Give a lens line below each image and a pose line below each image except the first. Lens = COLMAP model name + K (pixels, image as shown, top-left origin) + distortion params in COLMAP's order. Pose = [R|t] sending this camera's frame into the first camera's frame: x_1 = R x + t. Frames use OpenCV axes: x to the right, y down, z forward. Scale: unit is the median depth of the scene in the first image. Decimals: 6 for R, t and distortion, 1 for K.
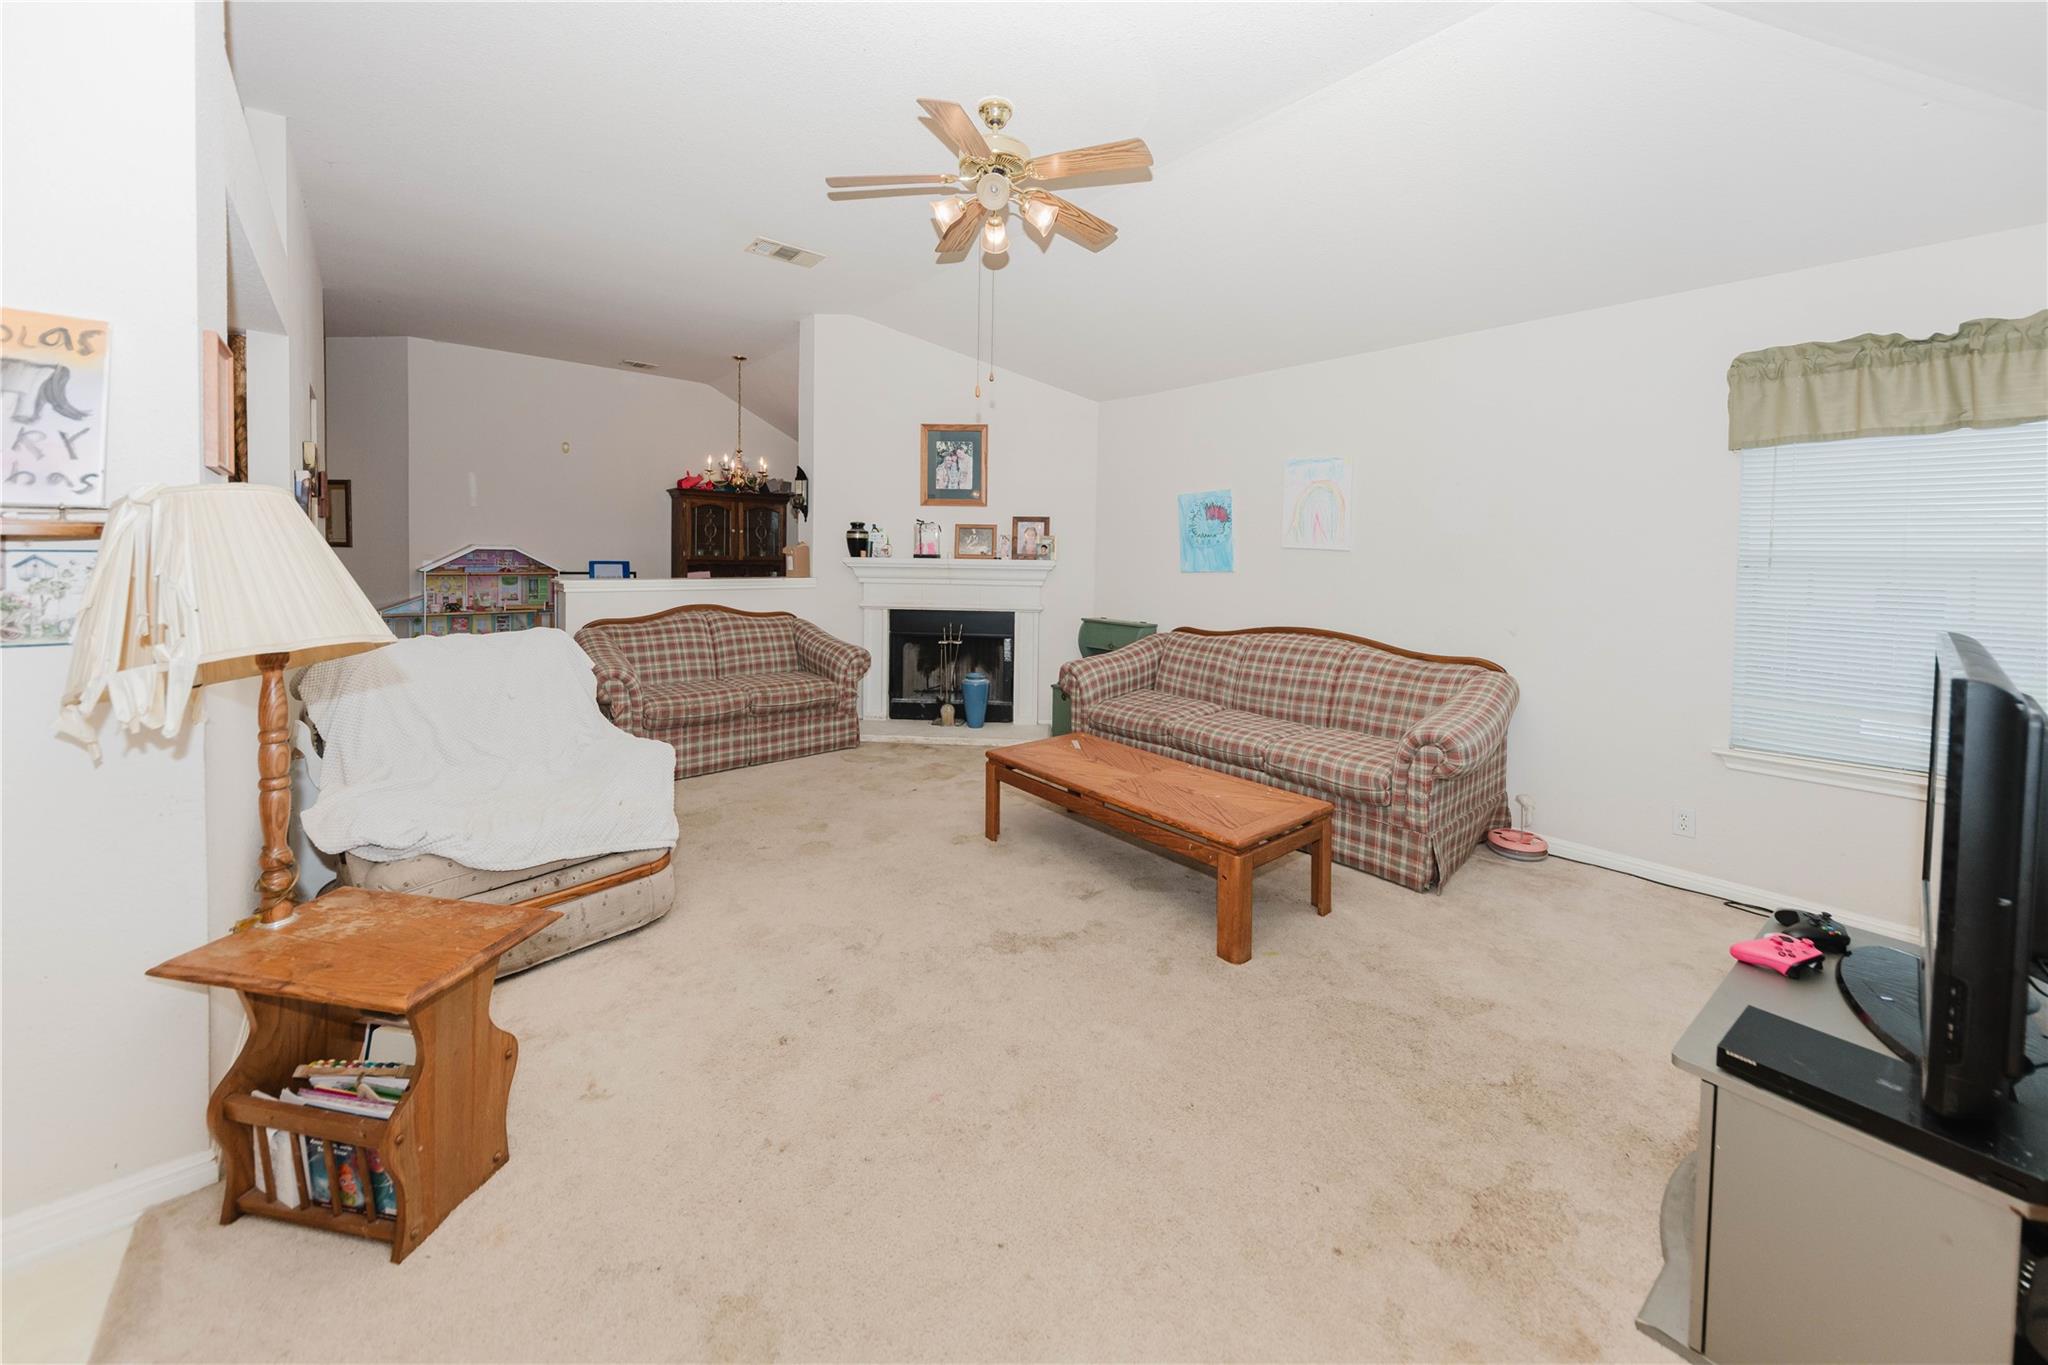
lens RADIAL K [[746.5, 0, 1050.3], [0, 746.5, 561.4], [0, 0, 1]] dist [-0.000725, -0.002493]
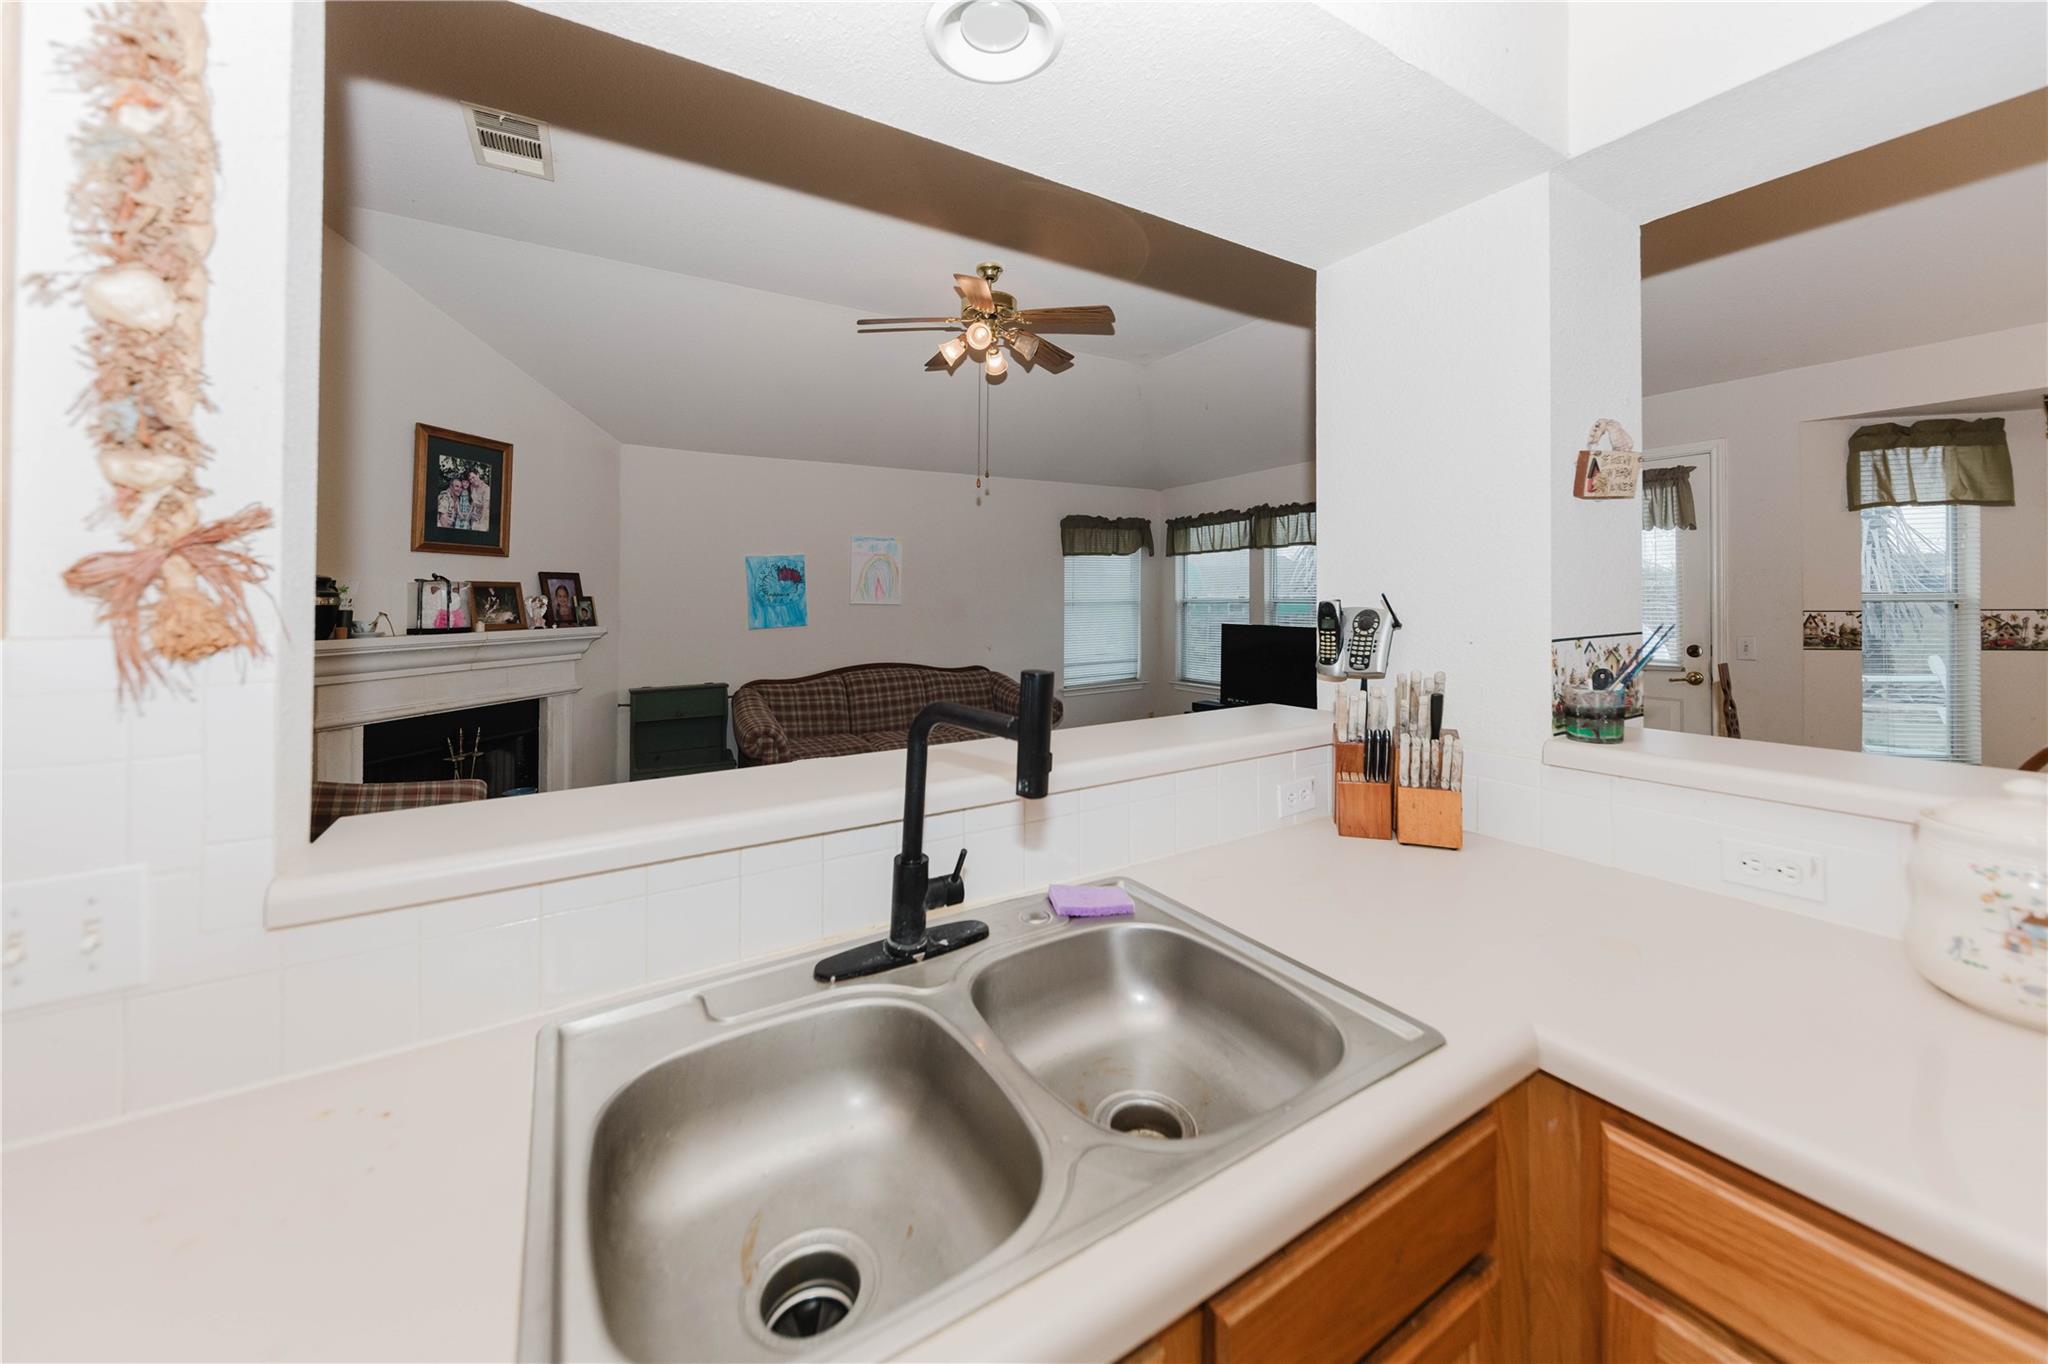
lens RADIAL K [[746.5, 0, 1018.1], [0, 746.5, 607.1], [0, 0, 1]] dist [-0.000725, -0.002493]
pose [[0.186039, -0.027501, 0.982158, -0.862440], [0.030304, 0.999293, 0.022241, -0.032062], [-0.982075, 0.025625, 0.186740, 0.467265]]
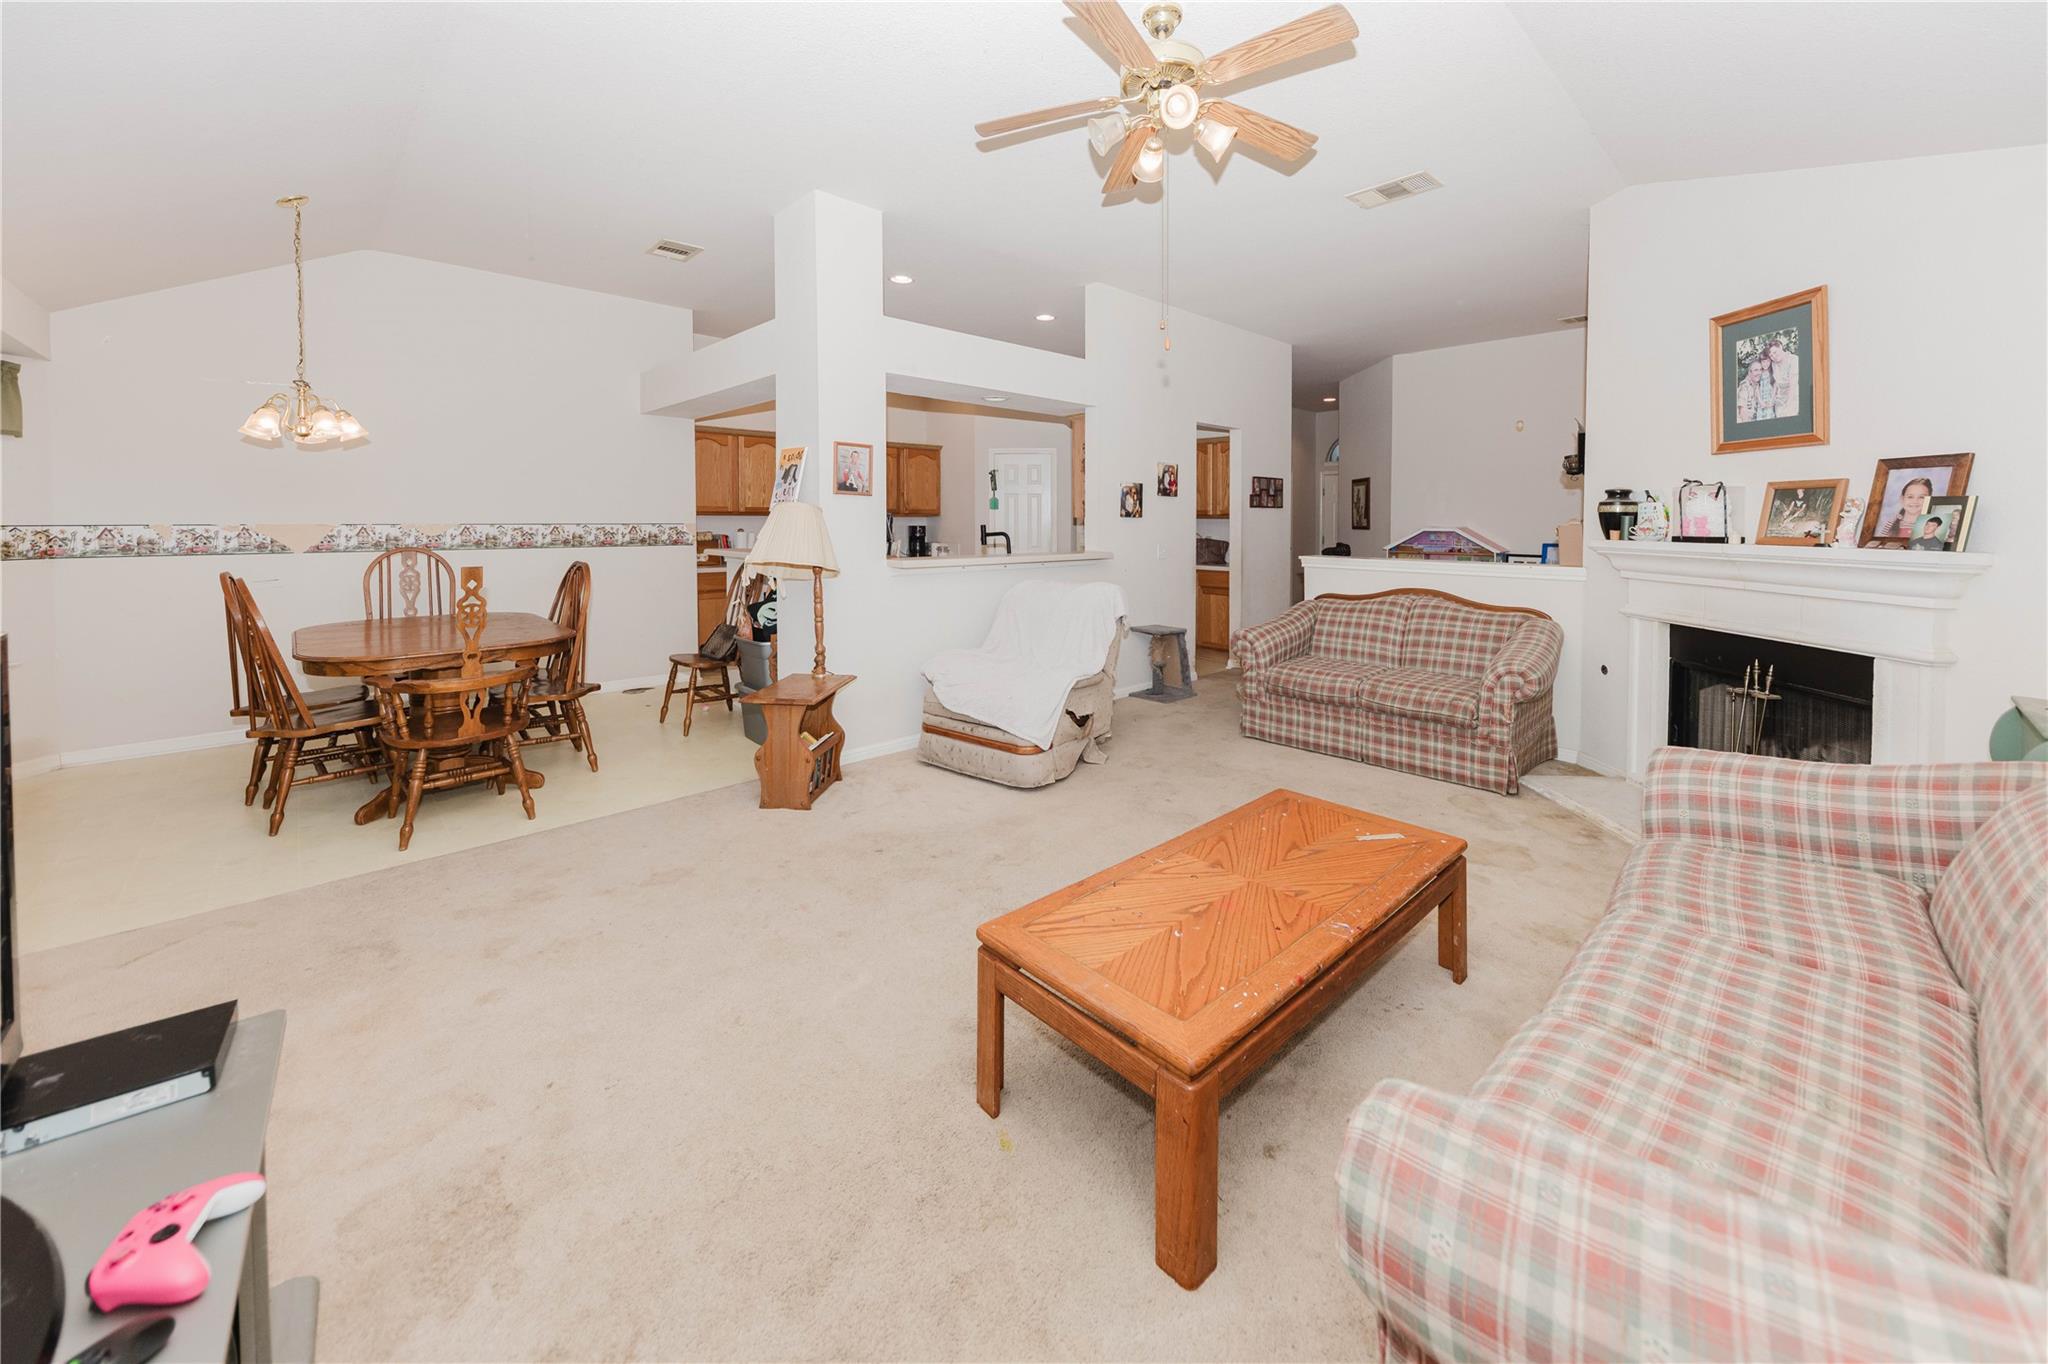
lens RADIAL K [[746.5, 0, 1003.0], [0, 746.5, 526.3], [0, 0, 1]] dist [-0.000725, -0.002493]
pose [[0.031415, -0.006548, -0.999485, 0.497367], [-0.020064, 0.999773, -0.007181, -0.002312], [0.999305, 0.020279, 0.031276, 0.510416]]
